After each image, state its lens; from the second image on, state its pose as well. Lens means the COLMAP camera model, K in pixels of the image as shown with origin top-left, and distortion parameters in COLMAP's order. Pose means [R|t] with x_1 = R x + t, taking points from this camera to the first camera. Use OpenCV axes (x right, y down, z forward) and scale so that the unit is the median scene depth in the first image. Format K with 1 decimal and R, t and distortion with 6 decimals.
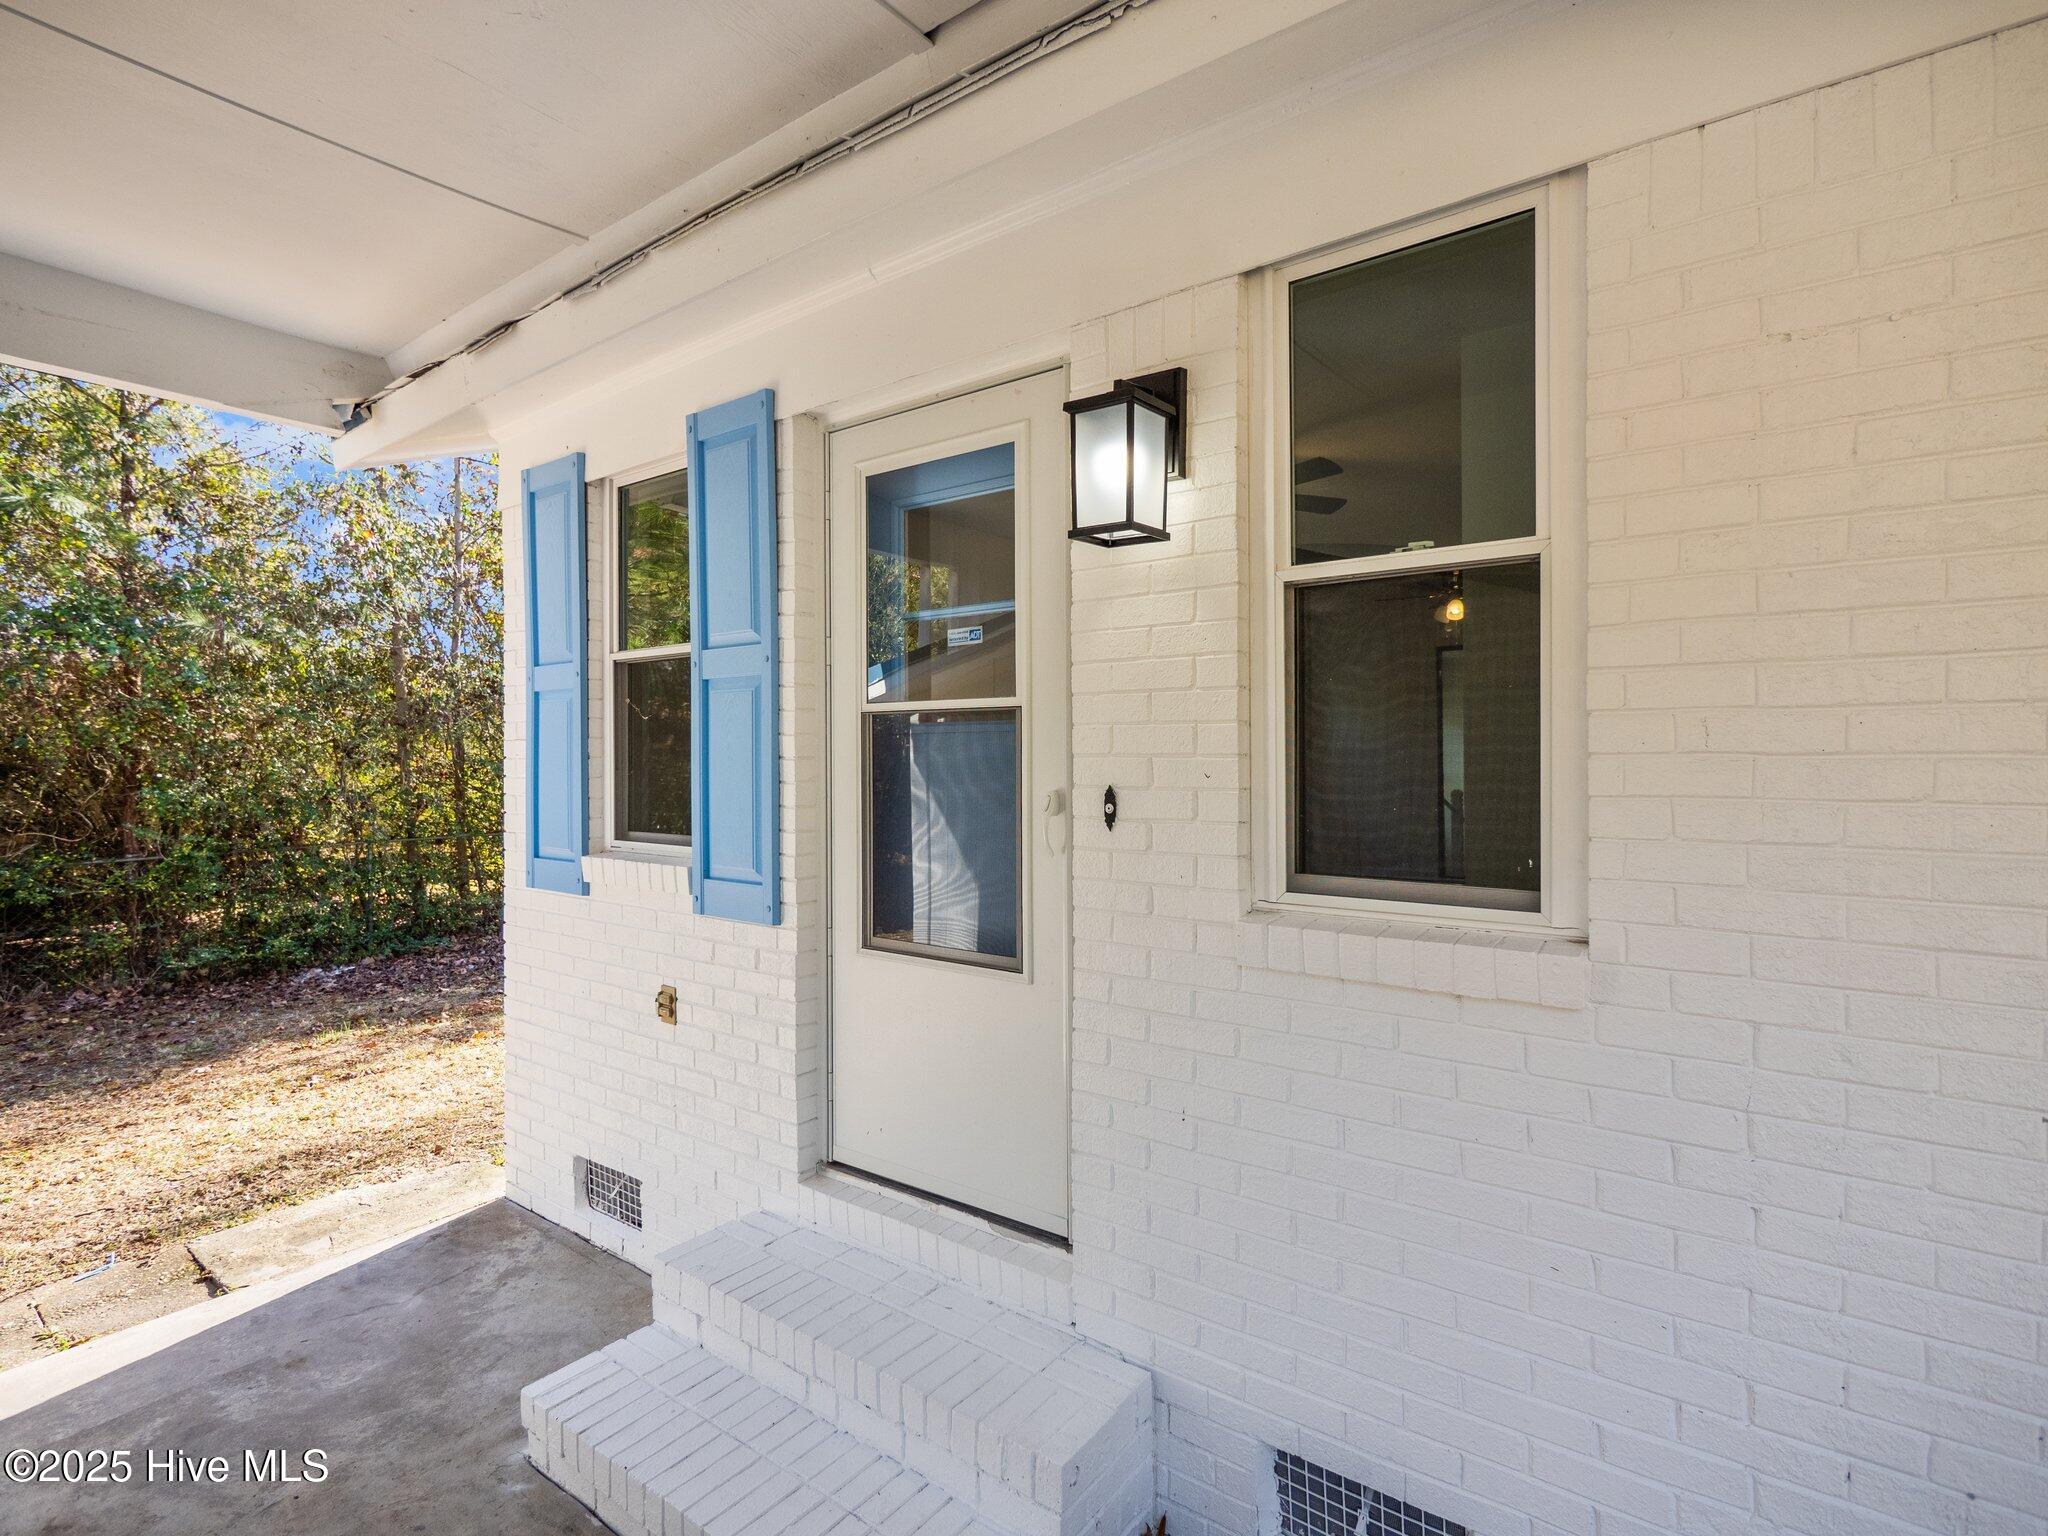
lens RADIAL K [[1006.8, 0, 1024.0], [0, 1006.8, 771.1], [0, 0, 1]] dist [0.003228, -0.000155]
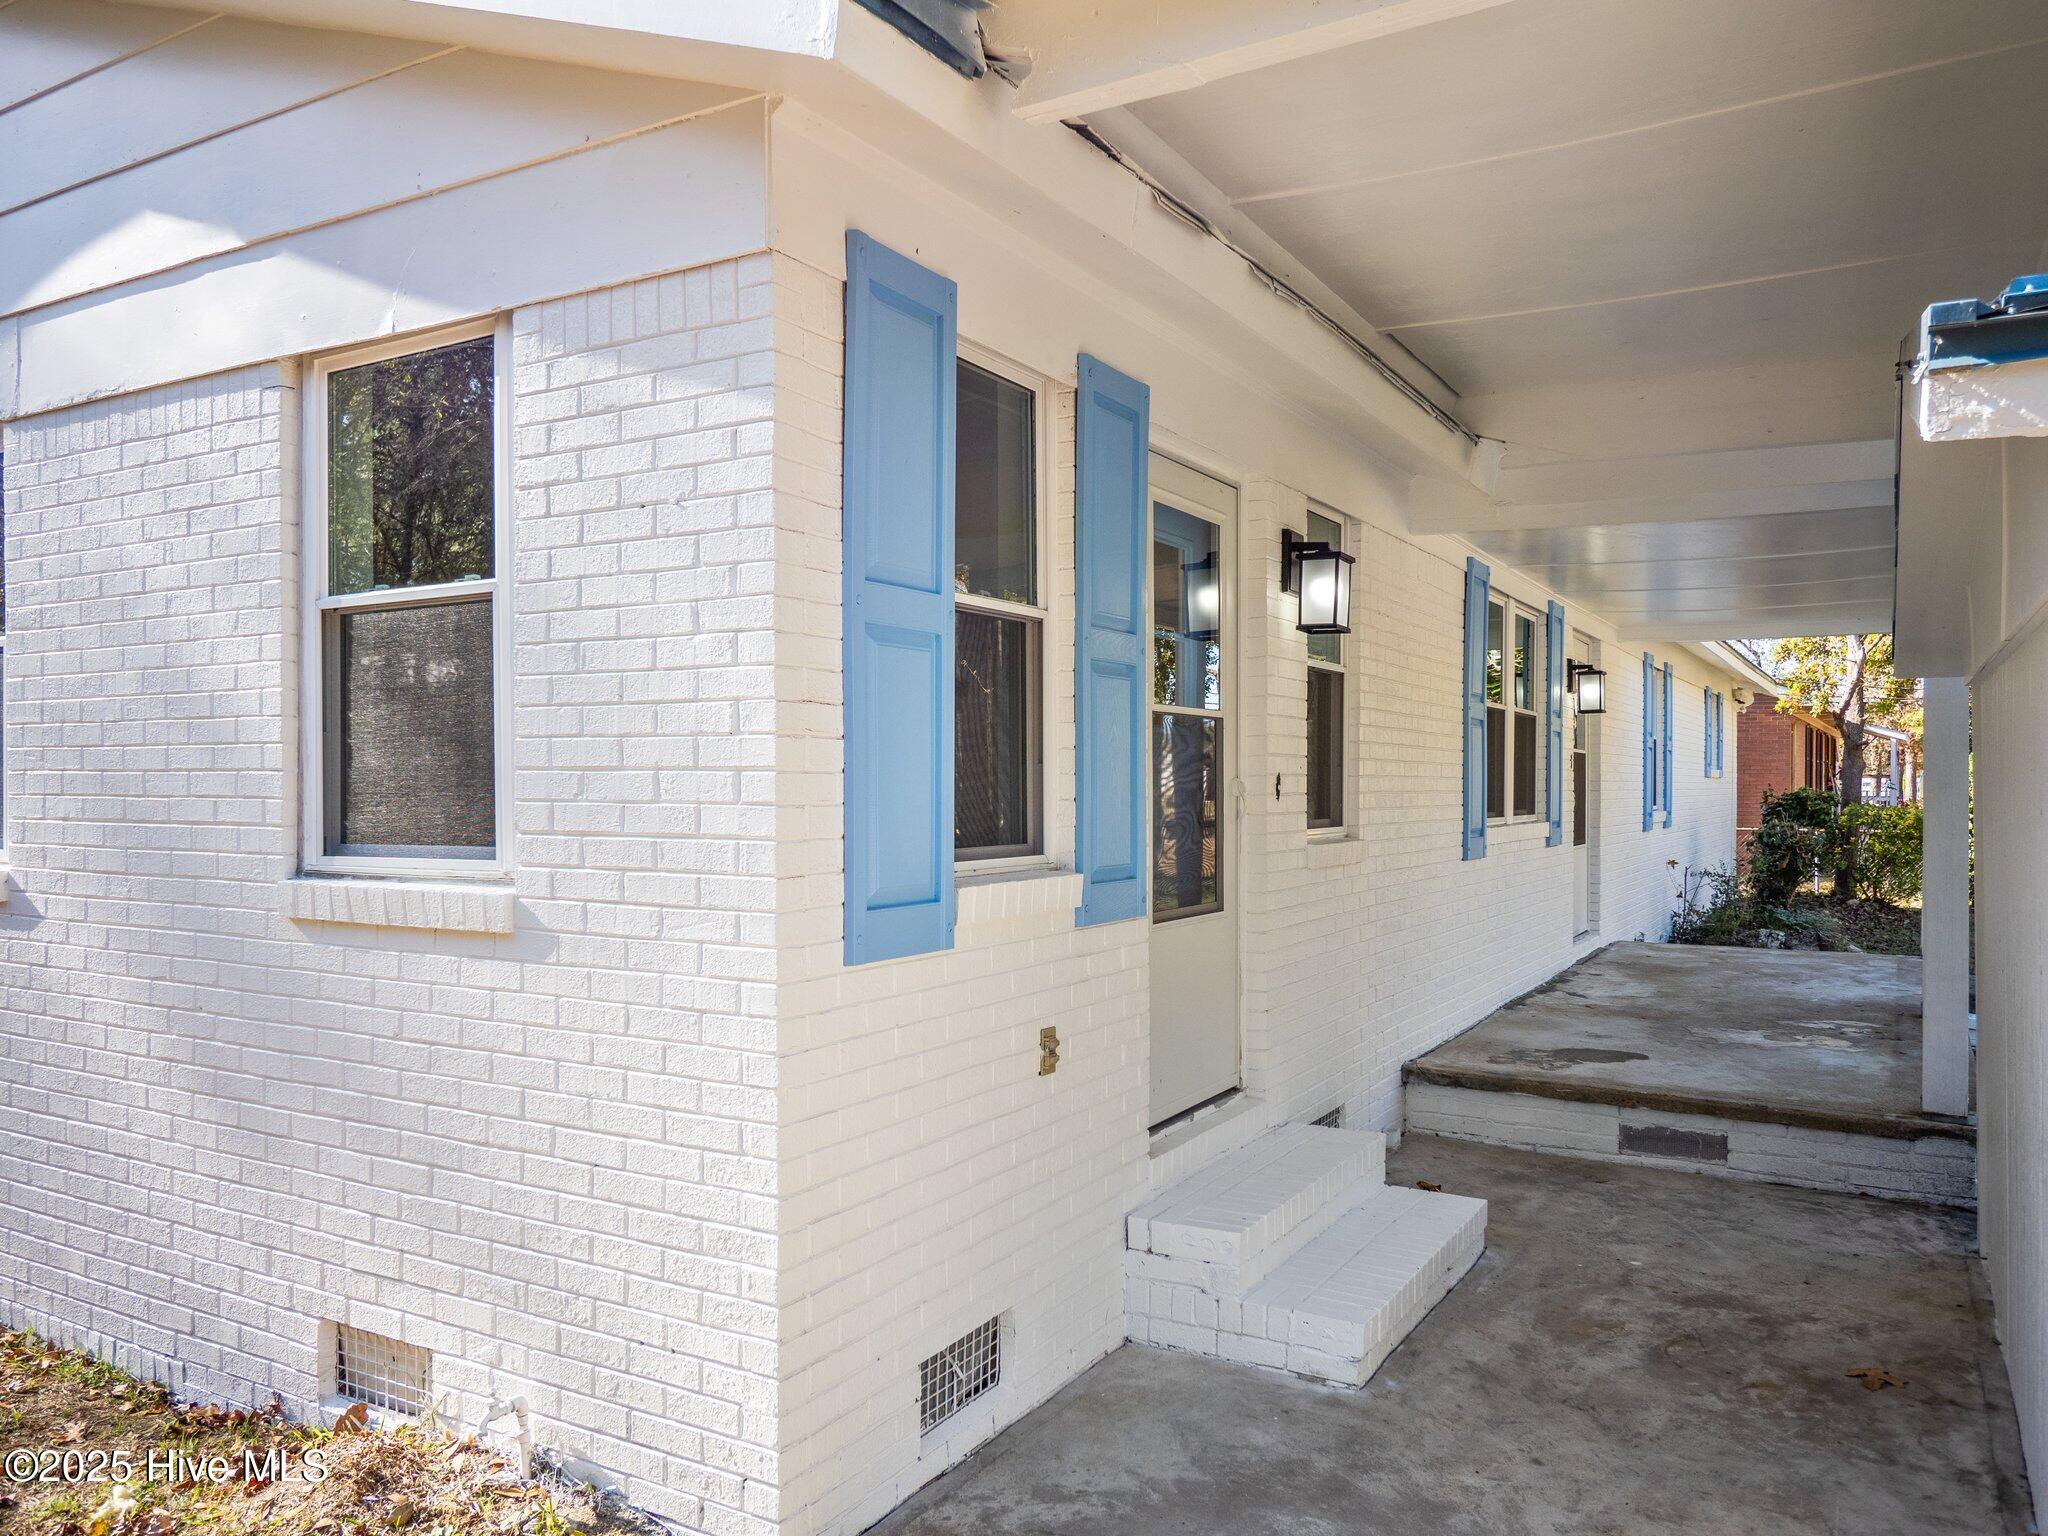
lens RADIAL K [[1503.4, 0, 1024.9], [0, 1503.4, 766.5], [0, 0, 1]] dist [-0.000948, -0.009264]
pose [[-0.104339, -0.000397, 0.994542, -1.511925], [0.010541, 0.999943, 0.001505, -0.000752], [-0.994486, 0.010641, -0.104329, 1.110511]]
